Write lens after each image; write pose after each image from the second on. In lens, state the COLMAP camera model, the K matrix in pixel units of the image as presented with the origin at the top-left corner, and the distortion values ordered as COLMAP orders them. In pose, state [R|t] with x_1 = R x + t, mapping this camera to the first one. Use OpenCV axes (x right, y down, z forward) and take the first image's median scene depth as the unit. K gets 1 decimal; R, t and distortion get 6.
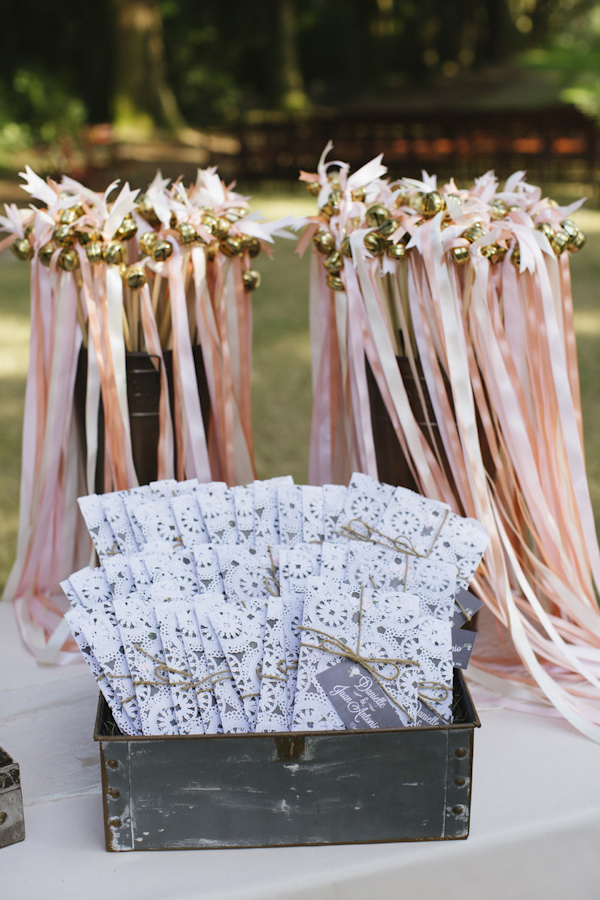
lens RADIAL K [[1305.5, 0, 300.0], [0, 1305.5, 450.0], [0, 0, 1]] dist [-0.140454, 0.068162]
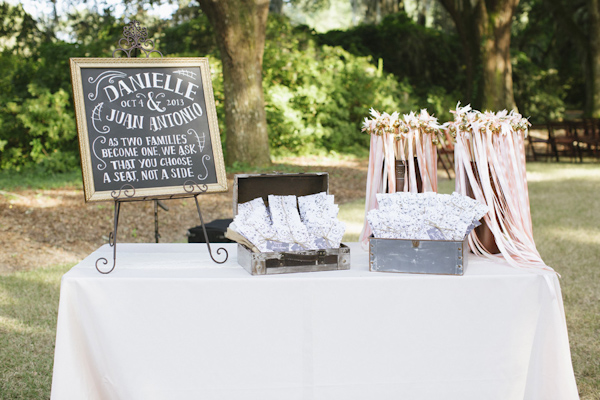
lens RADIAL K [[870.3, 0, 300.0], [0, 870.3, 200.0], [0, 0, 1]] dist [-0.140454, 0.068162]
pose [[0.934328, 0.035081, -0.354684, 0.471580], [-0.094181, 0.984073, -0.150763, 0.419339], [0.343746, 0.174266, 0.922751, -1.255790]]
